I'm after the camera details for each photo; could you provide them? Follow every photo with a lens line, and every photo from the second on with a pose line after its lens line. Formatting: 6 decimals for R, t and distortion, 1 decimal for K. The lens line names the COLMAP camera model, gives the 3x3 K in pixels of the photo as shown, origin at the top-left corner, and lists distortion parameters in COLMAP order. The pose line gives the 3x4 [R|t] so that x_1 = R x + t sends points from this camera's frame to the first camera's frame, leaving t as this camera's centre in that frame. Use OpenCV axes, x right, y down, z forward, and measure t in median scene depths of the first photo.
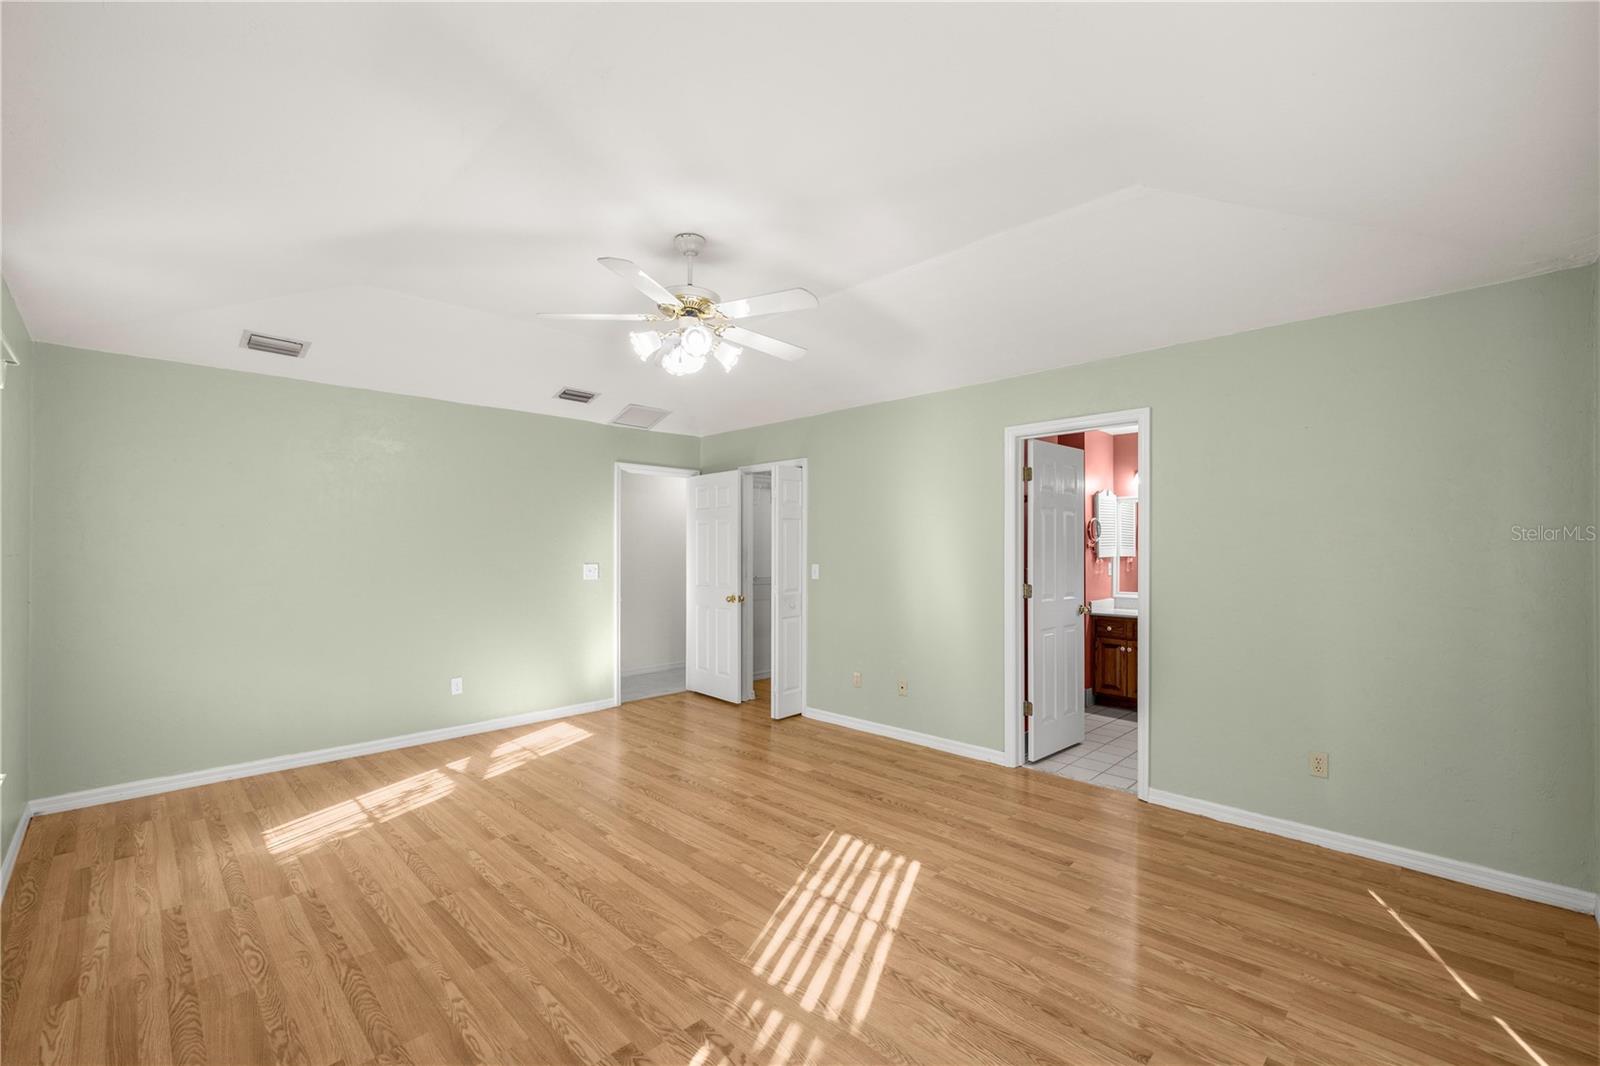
lens RADIAL K [[661.1, 0, 802.3], [0, 661.1, 535.6], [0, 0, 1]] dist [-0.001492, 0.000116]
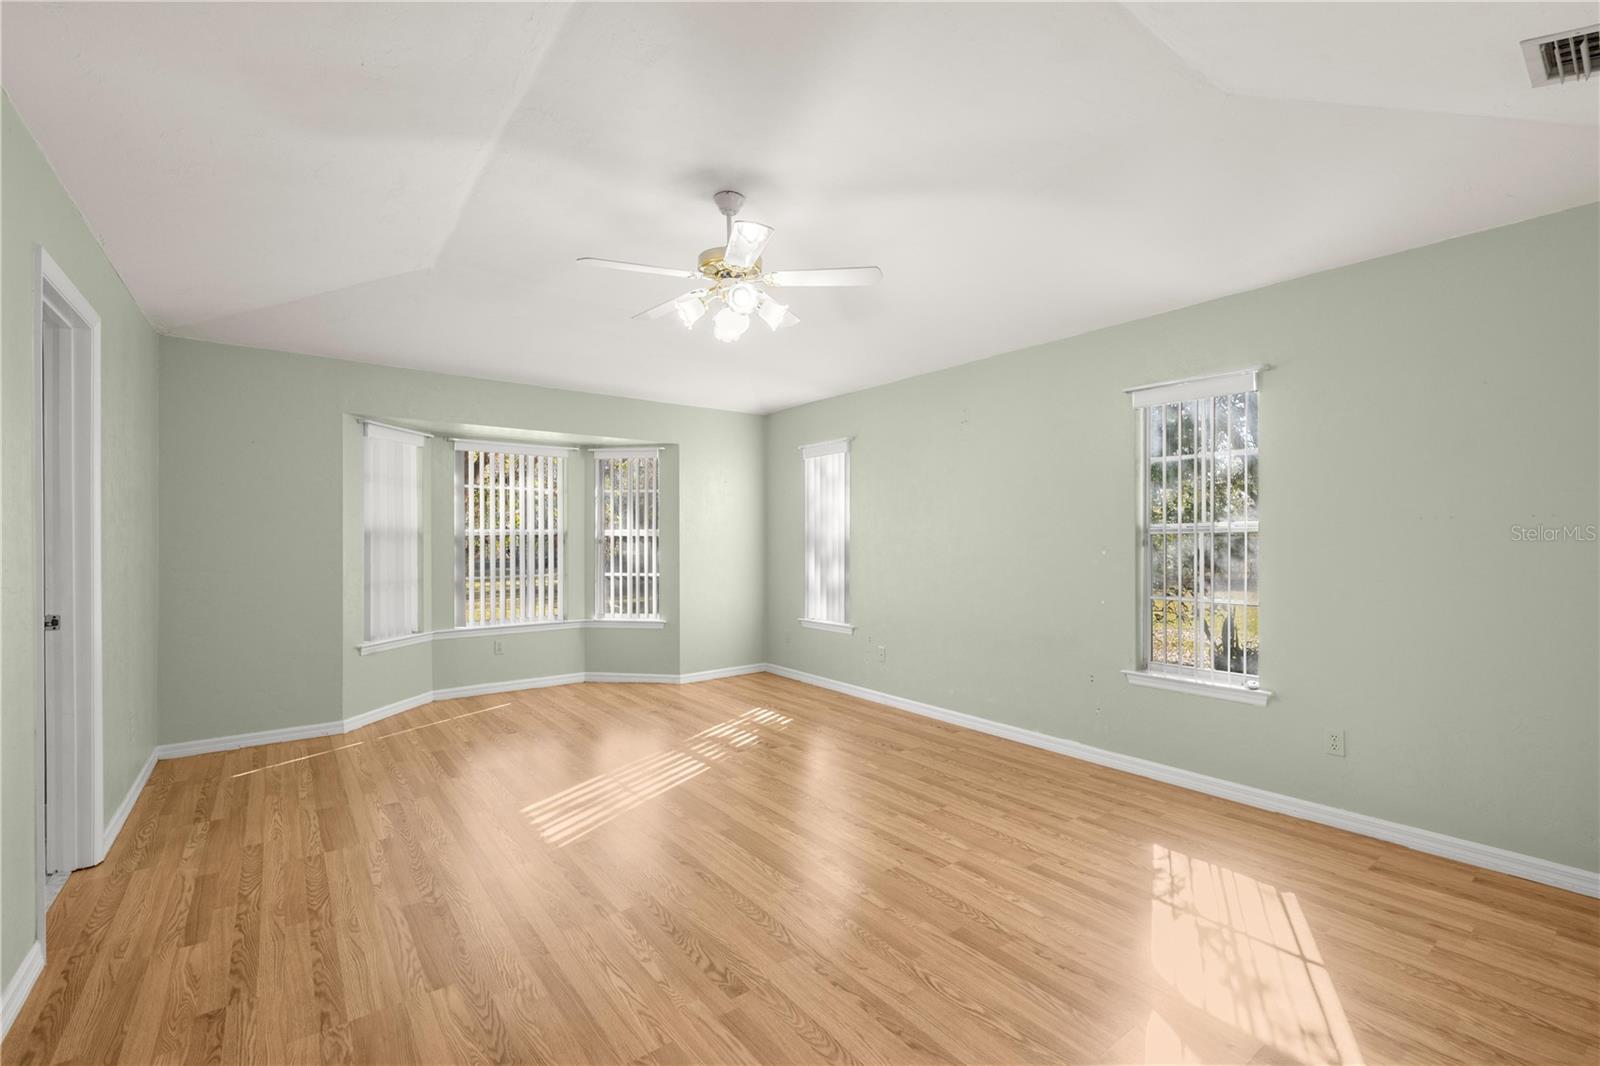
lens RADIAL K [[661.1, 0, 799.1], [0, 661.1, 535.5], [0, 0, 1]] dist [-0.001492, 0.000116]
pose [[-0.990280, 0.002113, 0.139069, -0.456145], [-0.000404, 0.999837, -0.018067, 0.078069], [-0.139084, -0.017947, -0.990118, 2.188549]]
